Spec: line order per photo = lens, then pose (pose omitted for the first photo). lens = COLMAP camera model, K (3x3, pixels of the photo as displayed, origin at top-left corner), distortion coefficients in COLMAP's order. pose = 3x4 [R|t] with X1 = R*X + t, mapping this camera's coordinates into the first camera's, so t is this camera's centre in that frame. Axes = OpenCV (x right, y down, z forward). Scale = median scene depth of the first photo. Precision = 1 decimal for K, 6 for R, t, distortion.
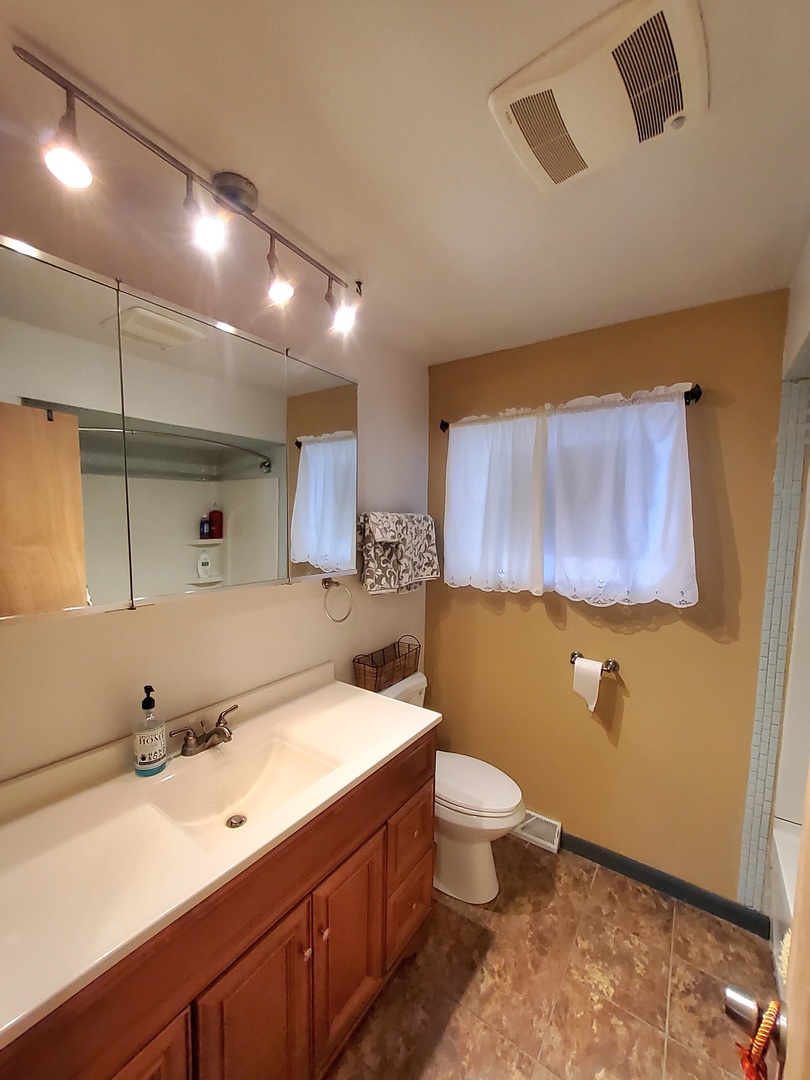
lens RADIAL K [[427.5, 0, 390.2], [0, 427.5, 552.9], [0, 0, 1]] dist [-0.000360, -0.003516]
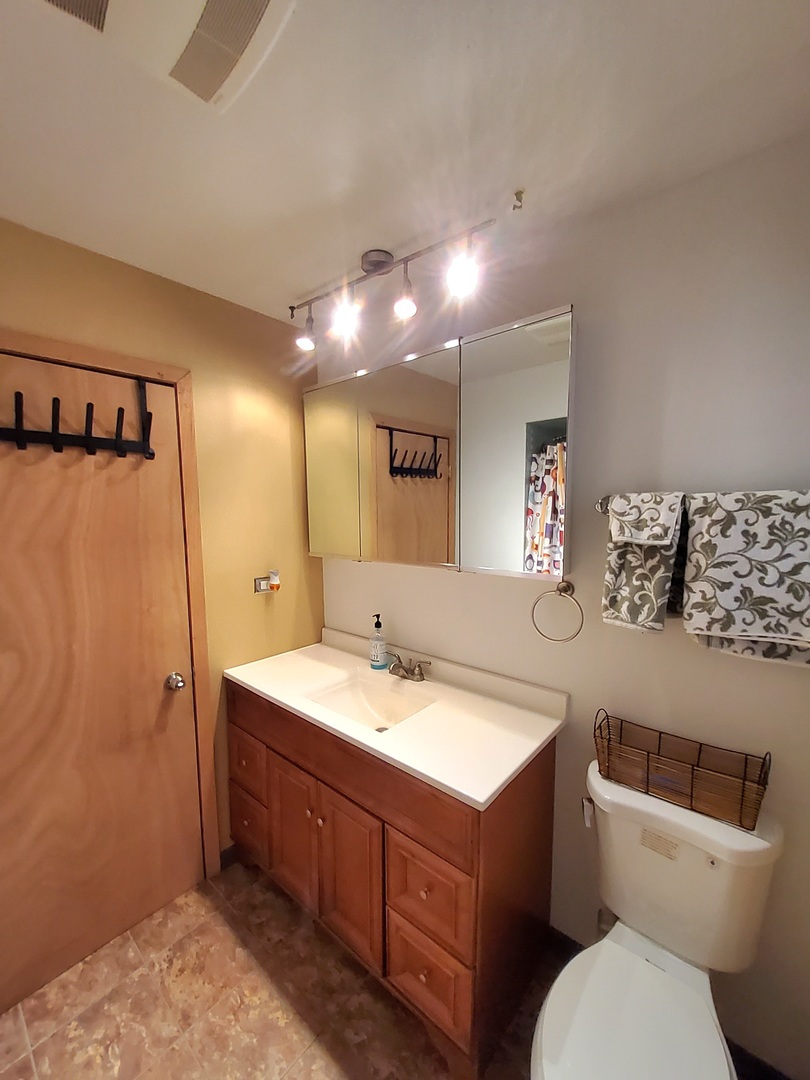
lens RADIAL K [[427.5, 0, 390.2], [0, 427.5, 552.9], [0, 0, 1]] dist [-0.000360, -0.003516]
pose [[-0.087315, 0.093821, -0.991753, 0.596110], [-0.077885, 0.991865, 0.100689, -0.045350], [0.993131, 0.086034, -0.079298, 0.697850]]
